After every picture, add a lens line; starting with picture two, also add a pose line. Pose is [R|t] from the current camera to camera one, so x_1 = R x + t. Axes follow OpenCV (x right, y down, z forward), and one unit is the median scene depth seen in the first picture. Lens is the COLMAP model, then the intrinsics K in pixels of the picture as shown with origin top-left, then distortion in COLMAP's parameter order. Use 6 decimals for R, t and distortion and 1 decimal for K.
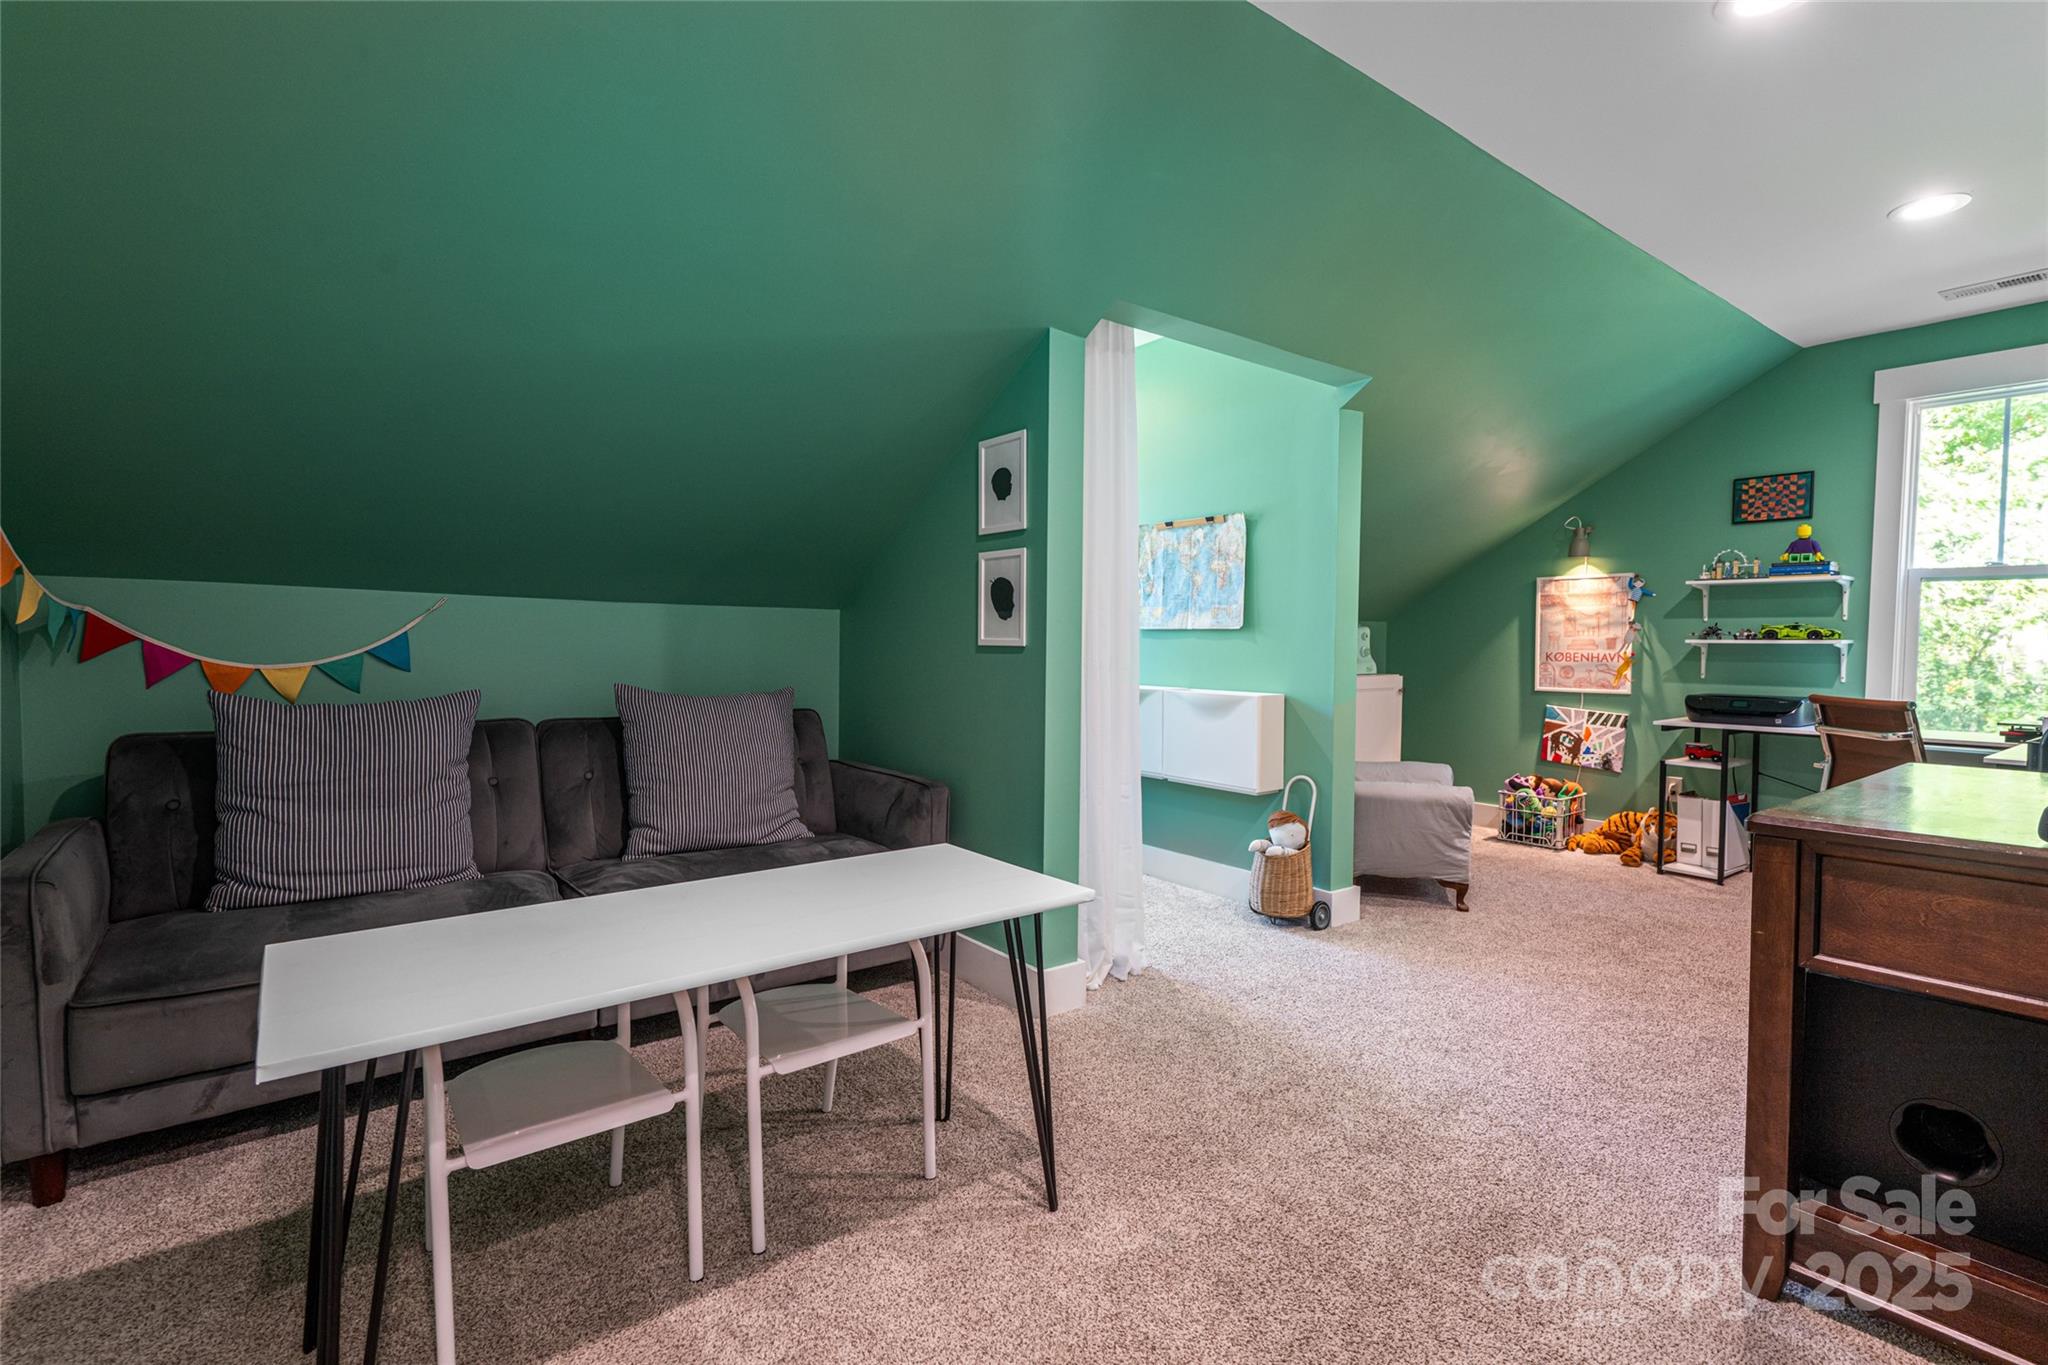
lens RADIAL K [[943.2, 0, 1024.0], [0, 943.2, 682.5], [0, 0, 1]] dist [0.000041, 0.000026]
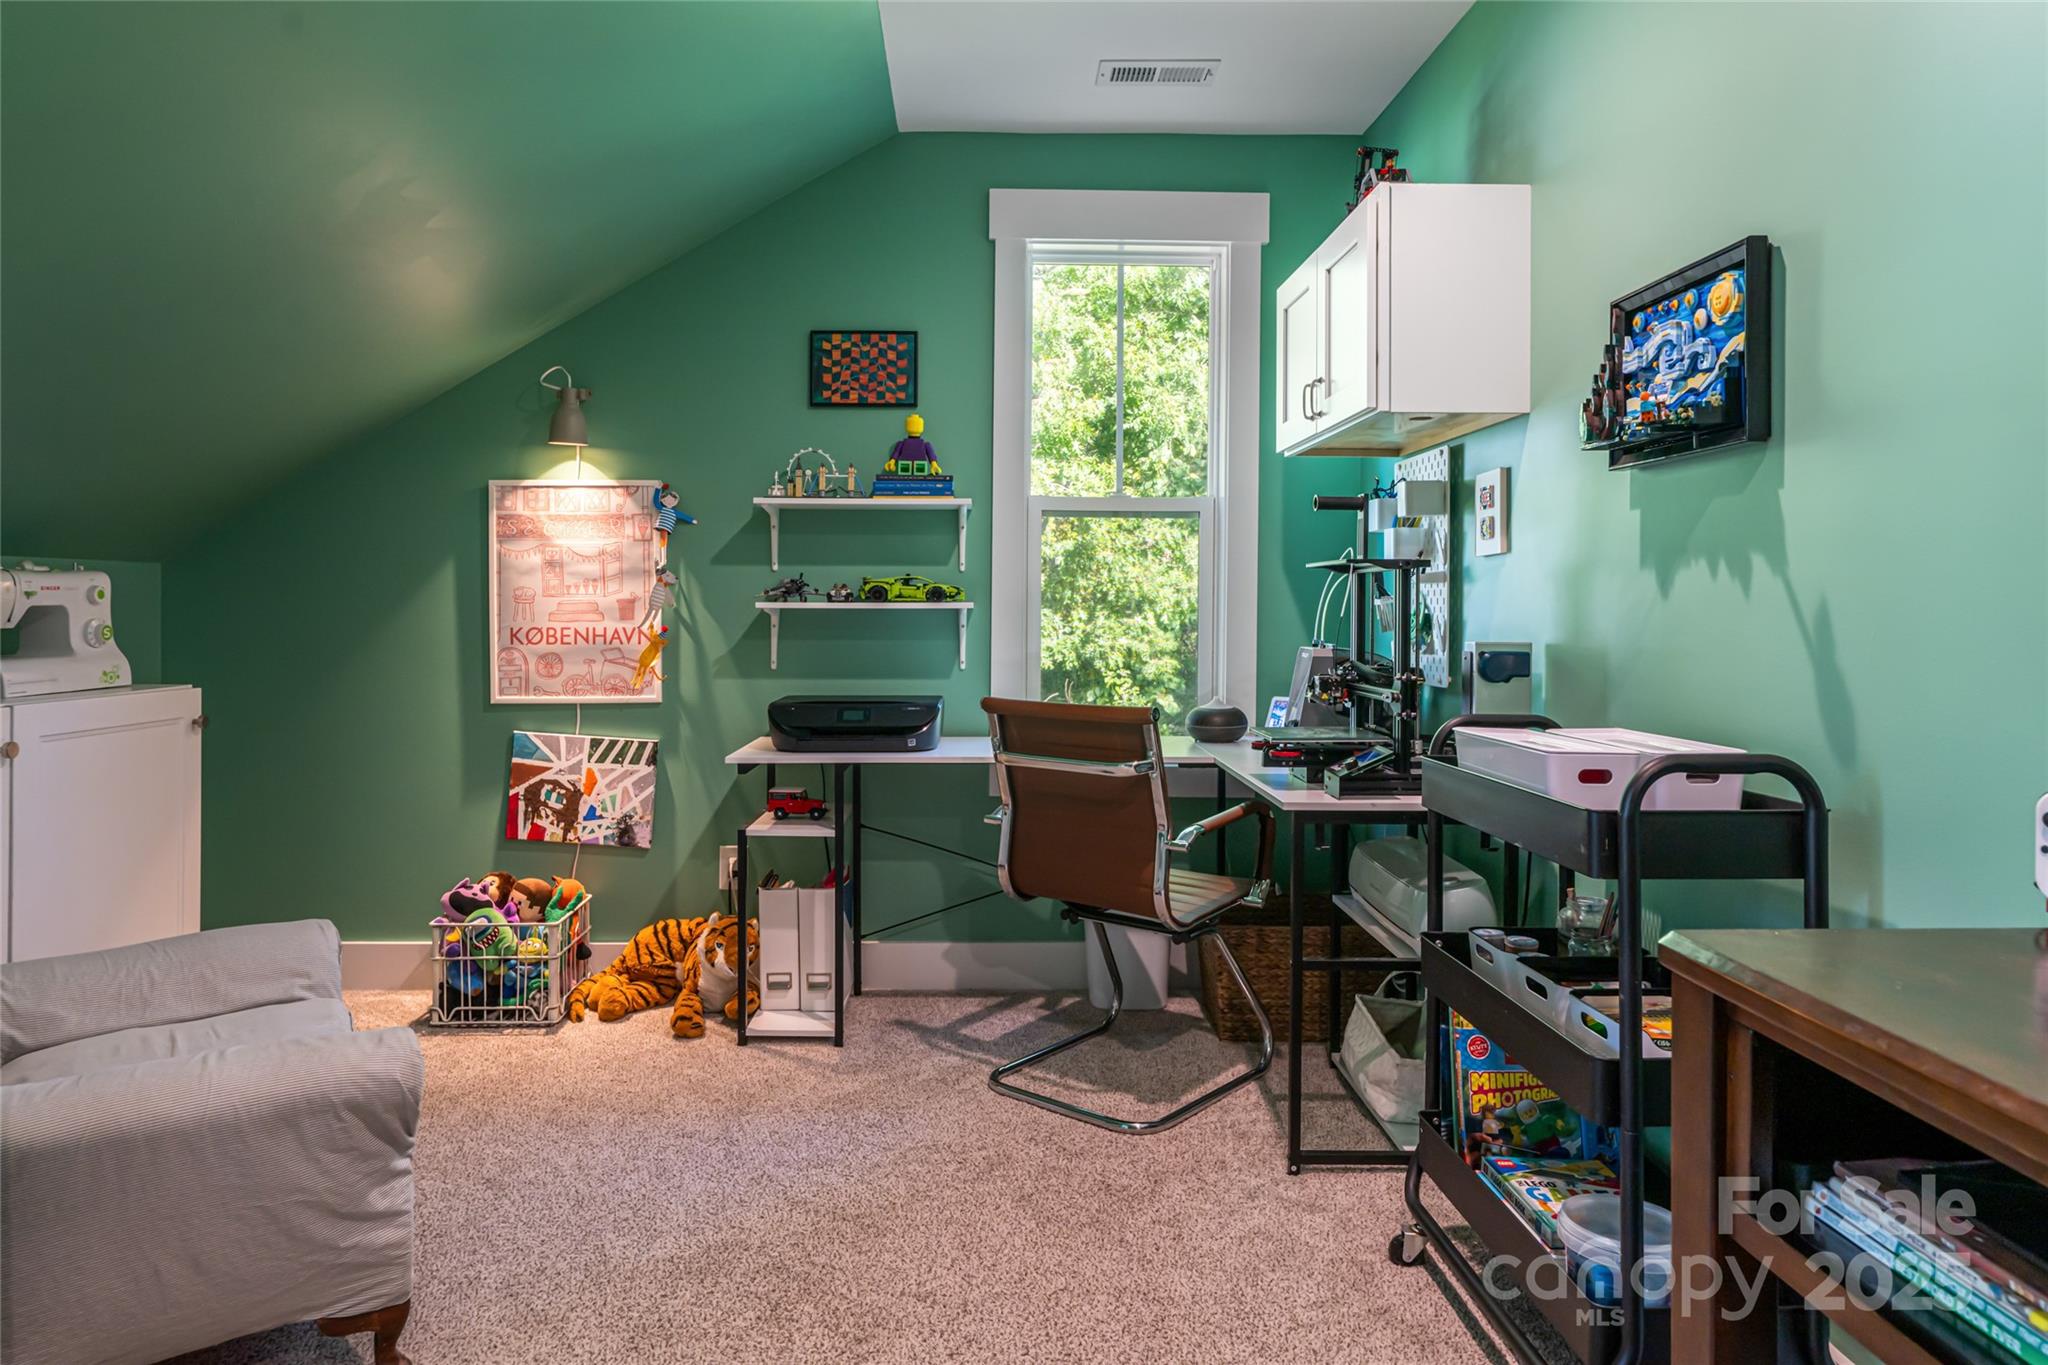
lens RADIAL K [[1274.9, 0, 1019.3], [0, 1274.9, 607.6], [0, 0, 1]] dist [-0.003470, 0.000359]
pose [[0.585846, -0.004421, 0.810410, 0.167783], [0.038048, 0.999033, -0.022055, -0.018243], [-0.809528, 0.043755, 0.585448, 0.399700]]
